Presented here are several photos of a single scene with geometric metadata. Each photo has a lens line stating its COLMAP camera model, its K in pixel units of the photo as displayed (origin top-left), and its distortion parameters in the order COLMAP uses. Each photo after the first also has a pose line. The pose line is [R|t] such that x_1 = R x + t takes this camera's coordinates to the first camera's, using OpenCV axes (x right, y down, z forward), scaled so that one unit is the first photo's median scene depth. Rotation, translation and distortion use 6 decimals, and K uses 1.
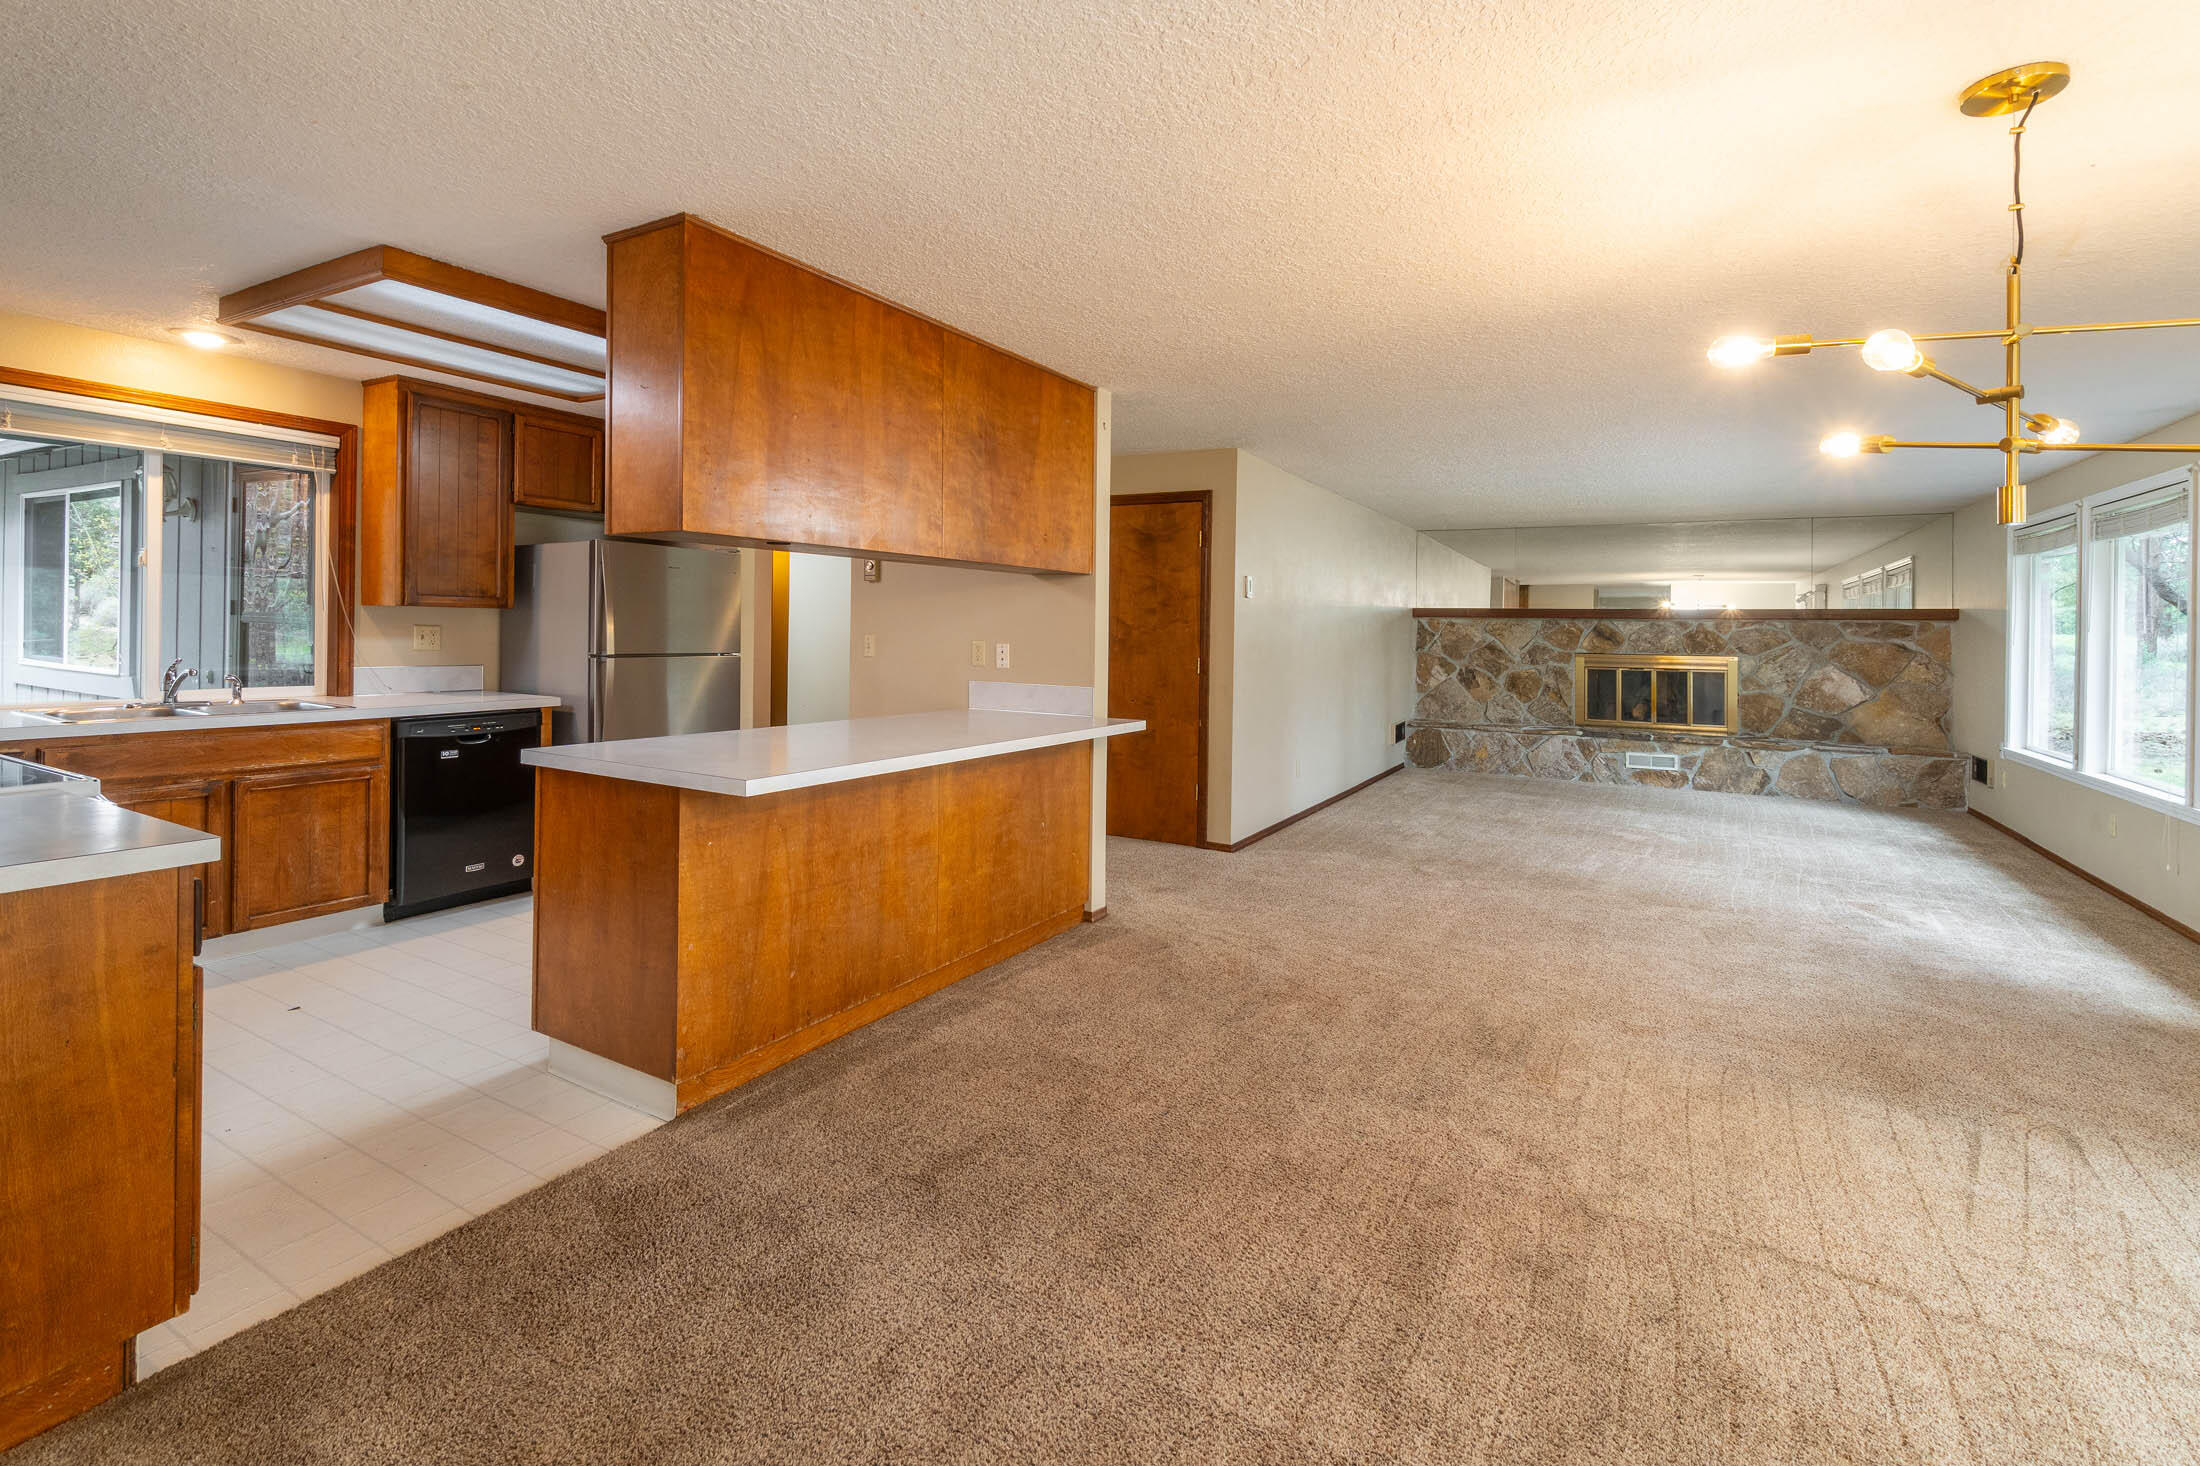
lens RADIAL K [[963.8, 0, 1064.9], [0, 963.8, 671.0], [0, 0, 1]] dist [-0.001557, -0.000006]
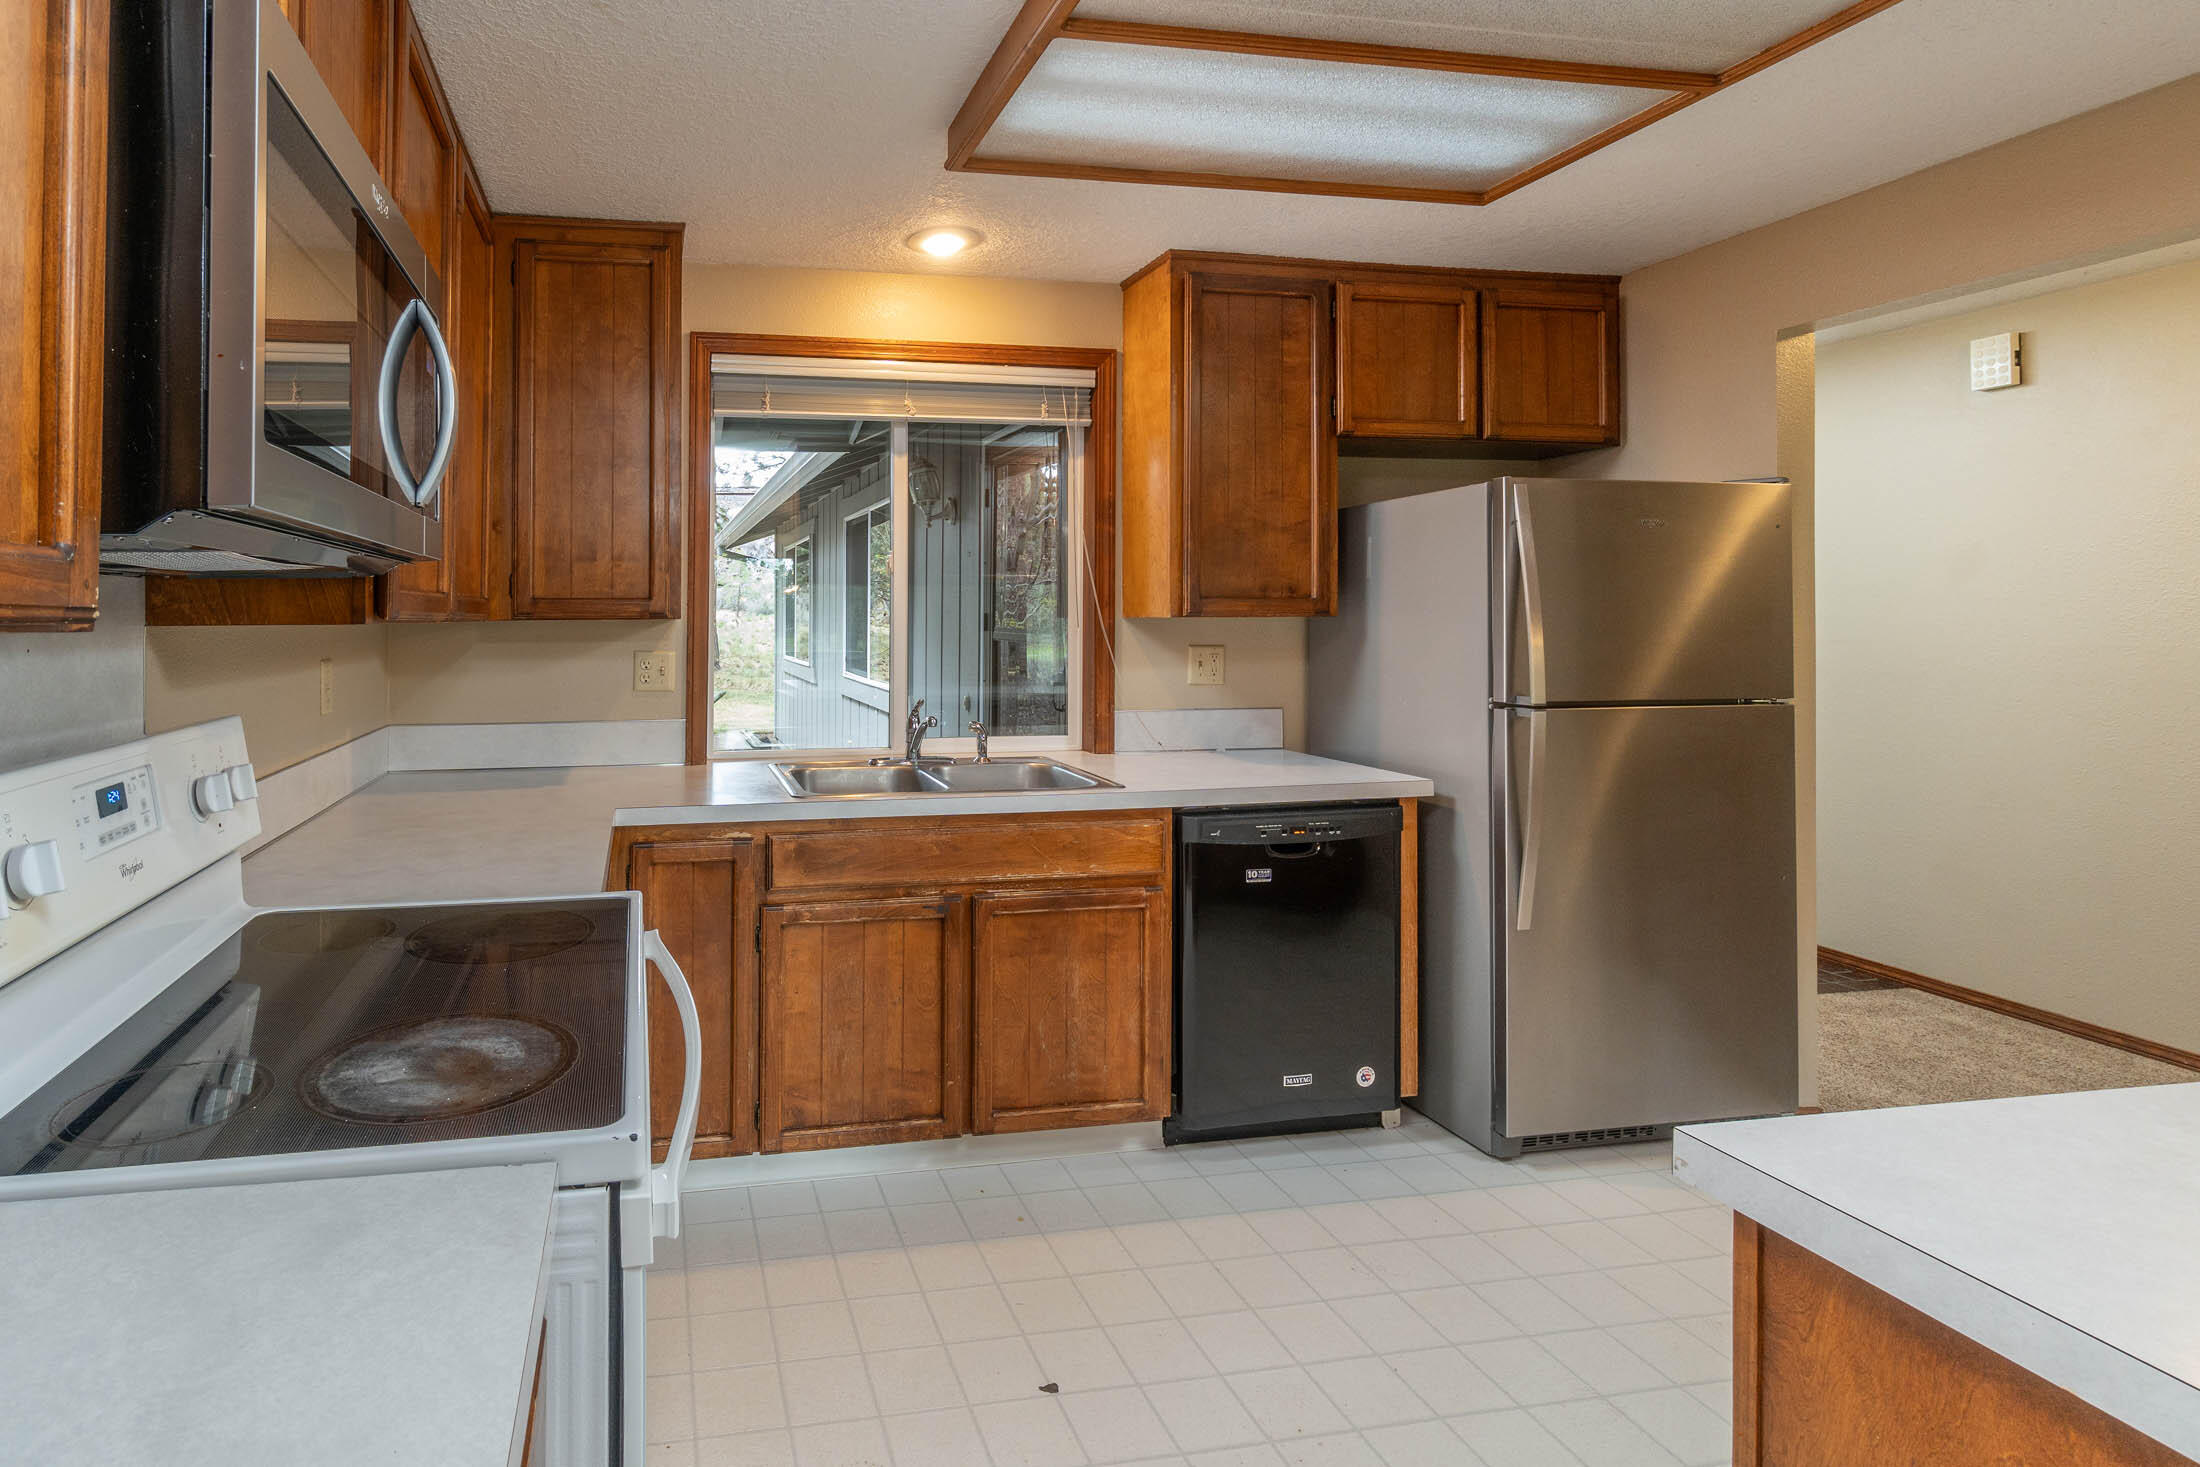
lens RADIAL K [[963.8, 0, 1094.9], [0, 963.8, 730.7], [0, 0, 1]] dist [-0.001557, -0.000006]
pose [[0.814027, 0.042201, -0.579292, -0.369592], [0.000183, 0.997338, 0.072913, -0.039940], [0.580827, -0.059459, 0.811852, 0.457828]]
